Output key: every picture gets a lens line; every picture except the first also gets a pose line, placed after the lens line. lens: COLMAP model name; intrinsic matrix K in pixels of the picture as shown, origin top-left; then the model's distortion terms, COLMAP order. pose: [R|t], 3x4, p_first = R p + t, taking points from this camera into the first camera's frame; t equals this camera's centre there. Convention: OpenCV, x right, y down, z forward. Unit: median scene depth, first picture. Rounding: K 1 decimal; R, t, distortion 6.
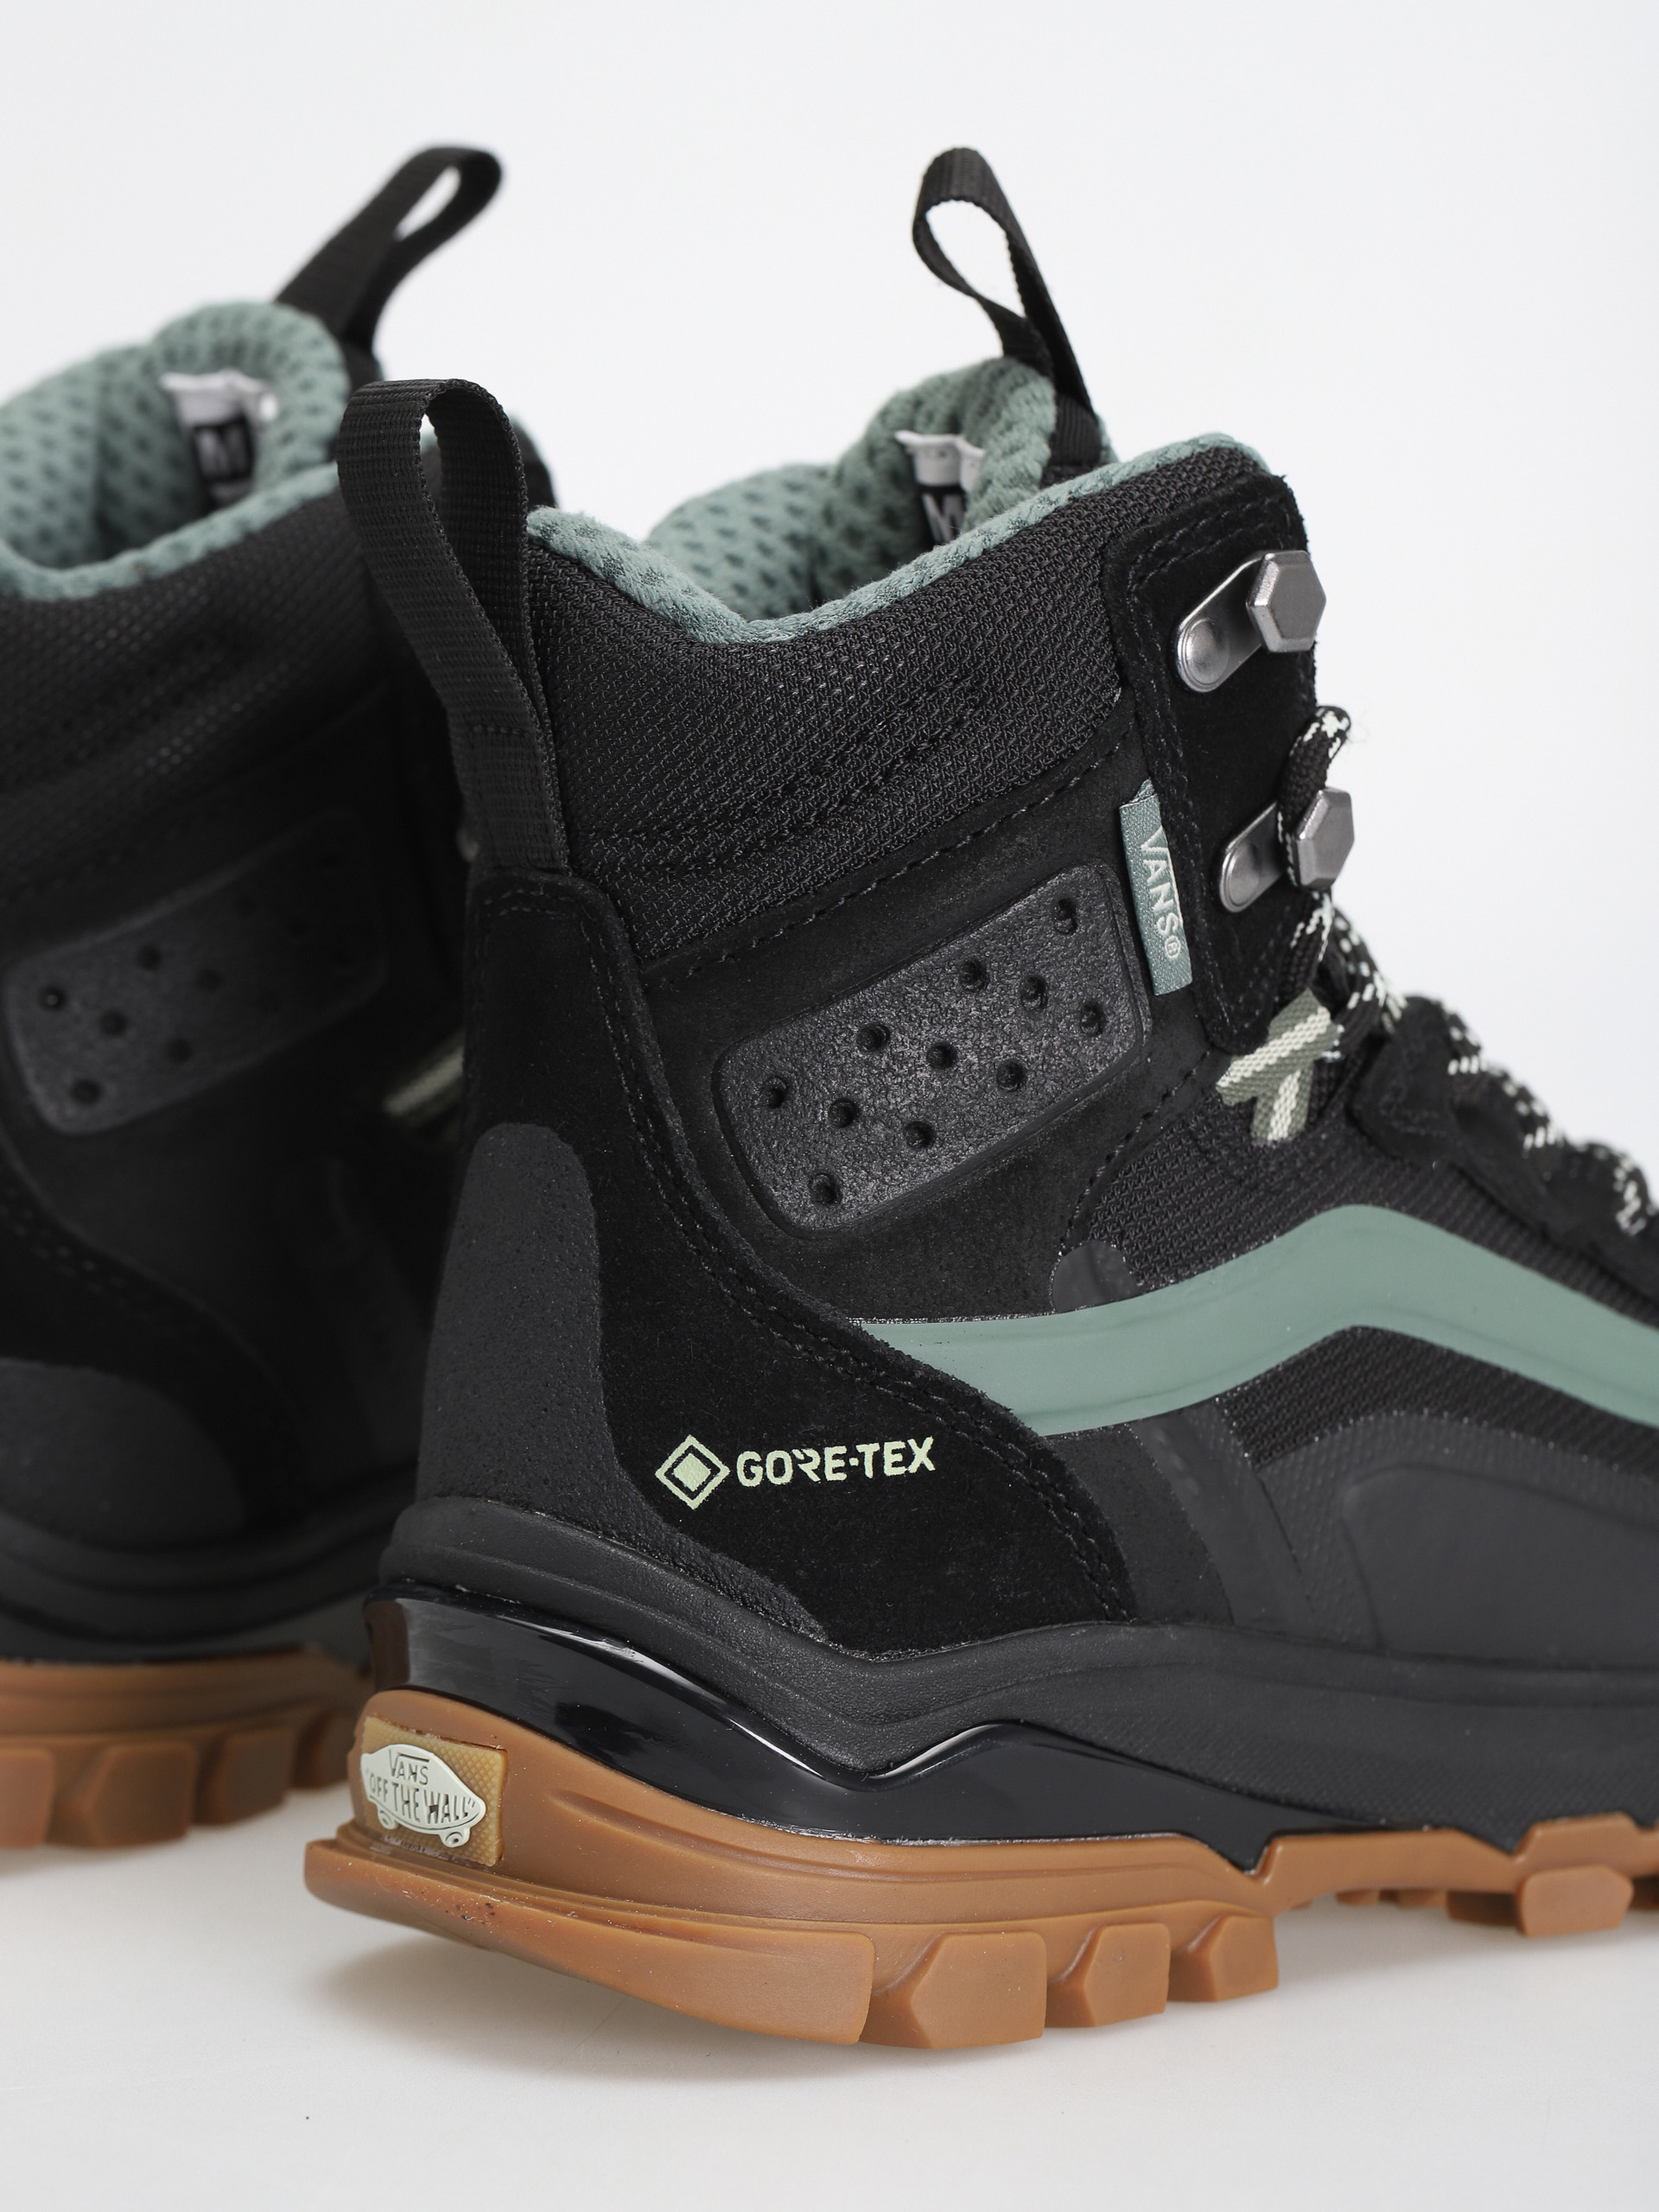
lens RADIAL K [[7049.8, 0, 991.7], [0, 7049.8, 1097.4], [0, 0, 1]] dist [0.001789, 0.223095]
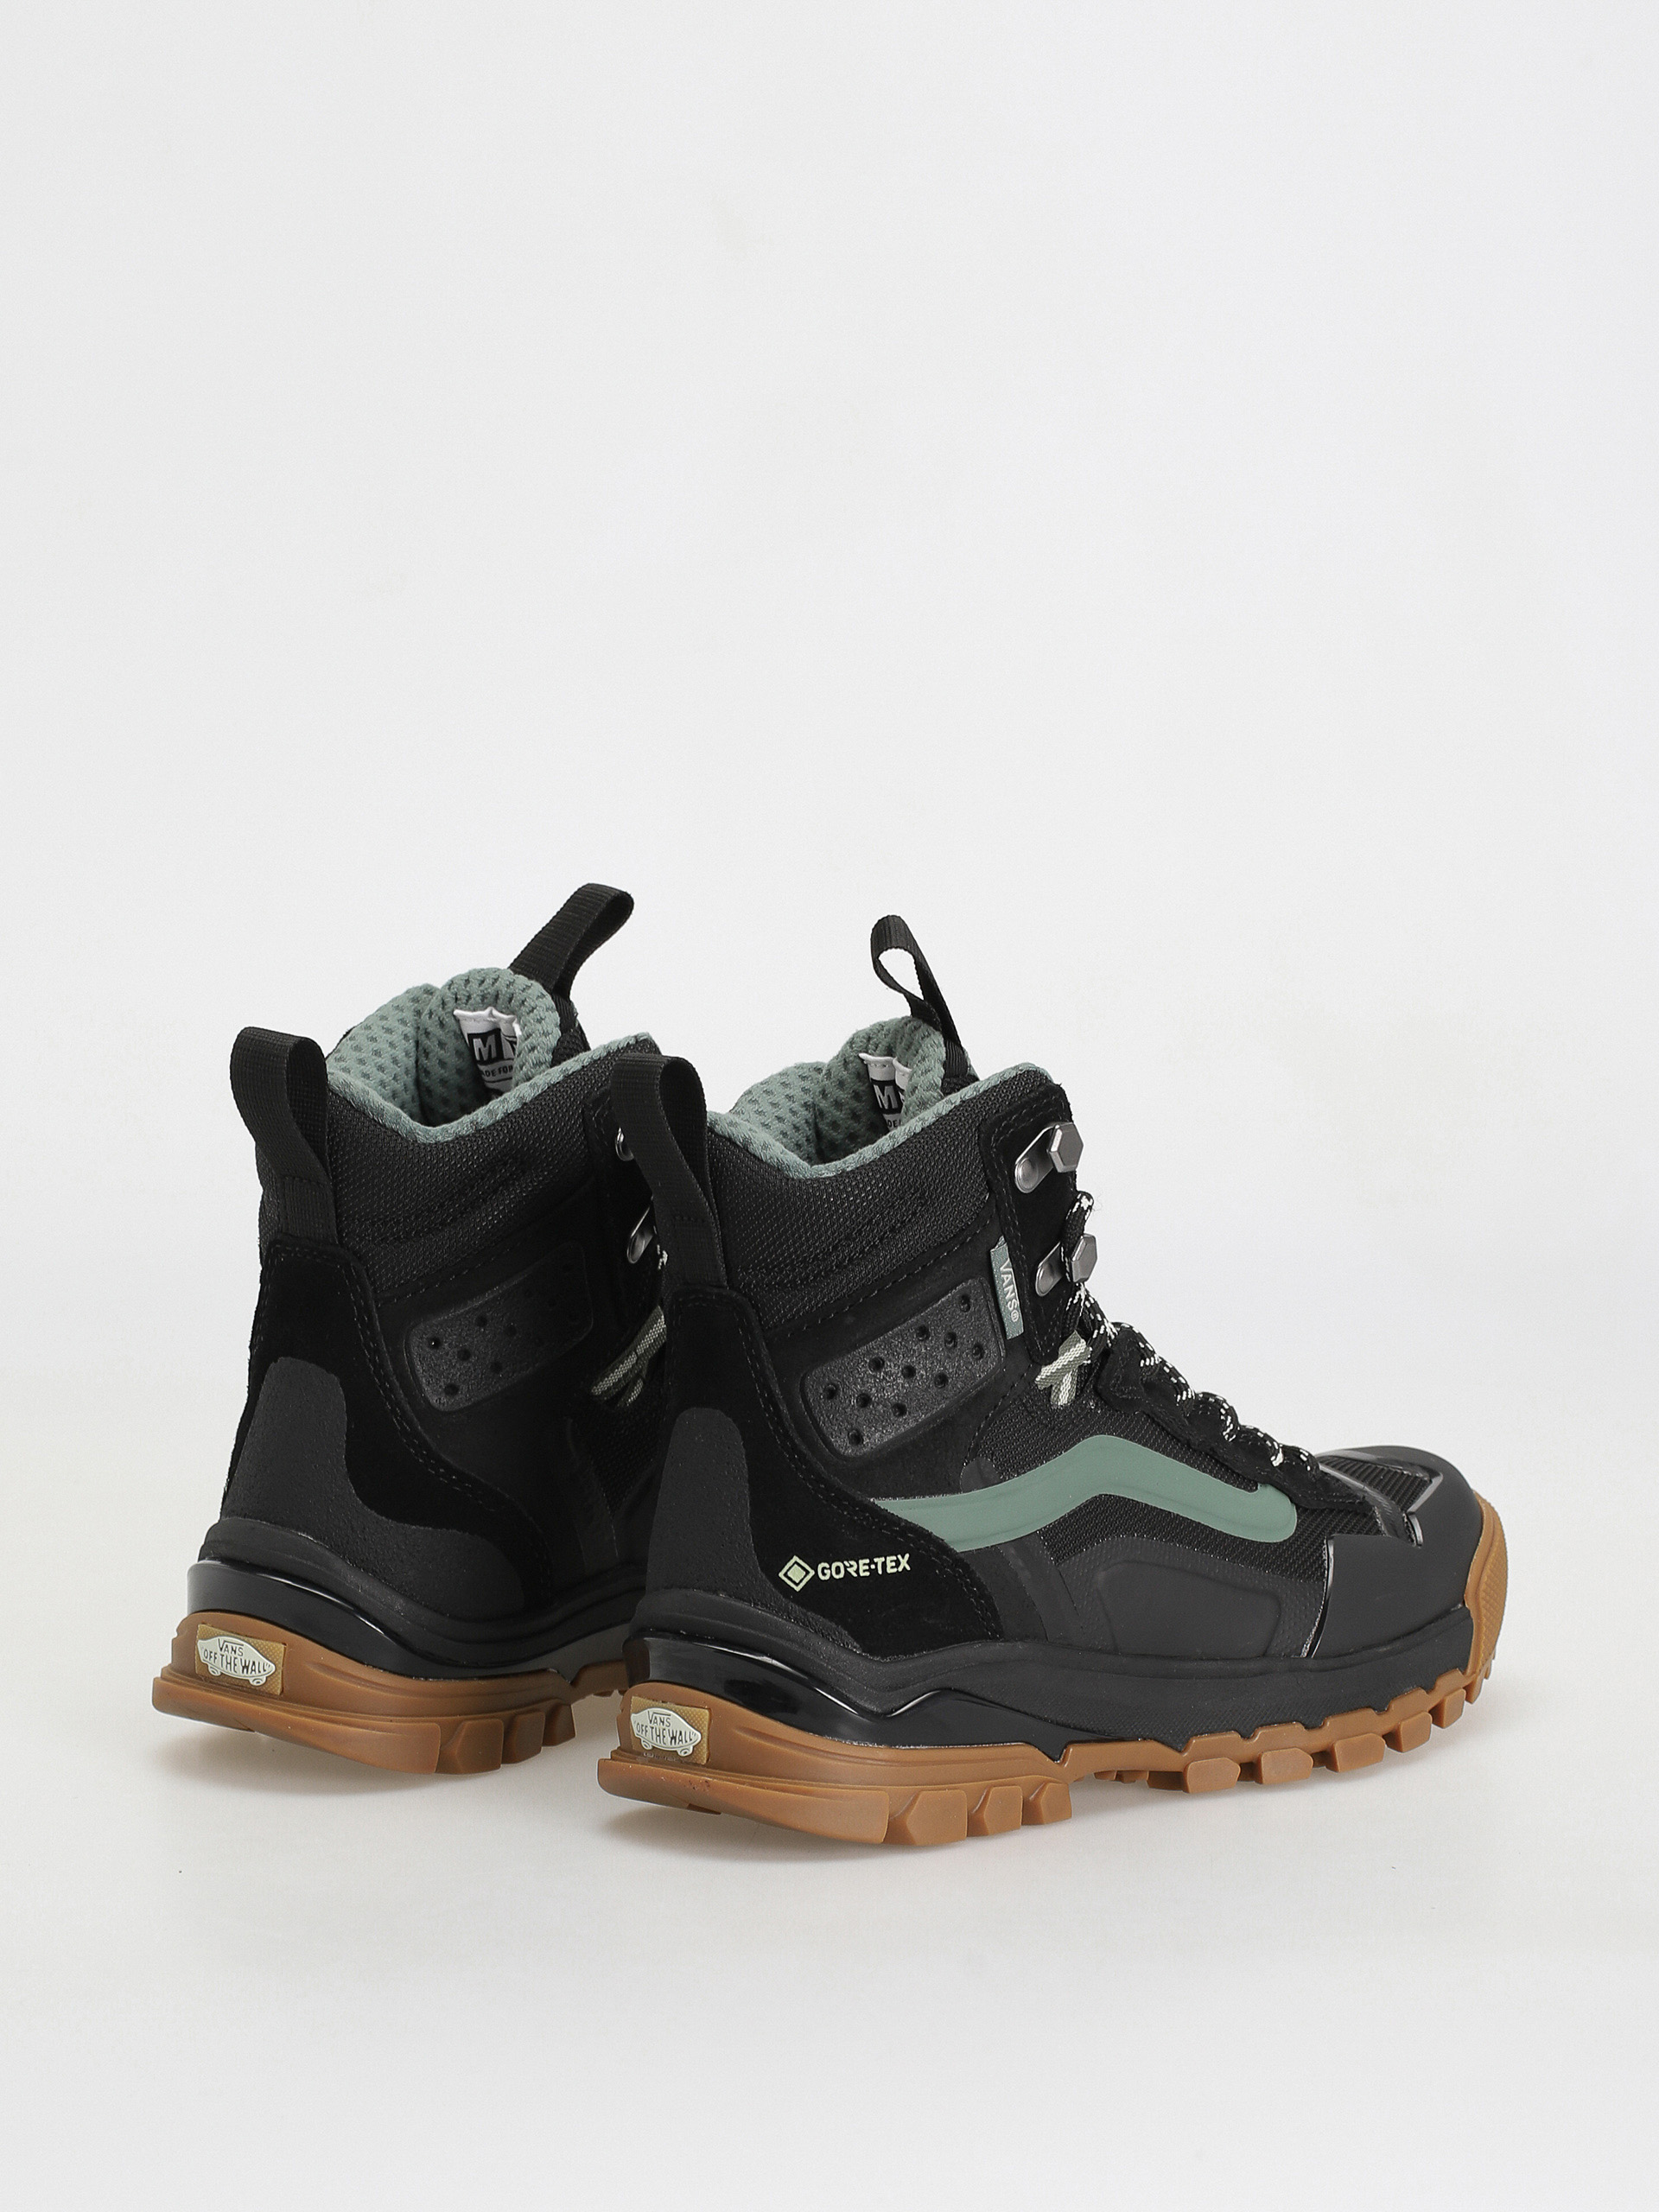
lens RADIAL K [[7952.9, 0, 829.5], [0, 7952.9, 1106.0], [0, 0, 1]] dist [0.046116, 2.372282]
pose [[0.997800, -0.021994, 0.062542, -0.171843], [0.022332, 0.999740, -0.004707, -0.072216], [-0.062422, 0.006094, 0.998031, -1.321184]]
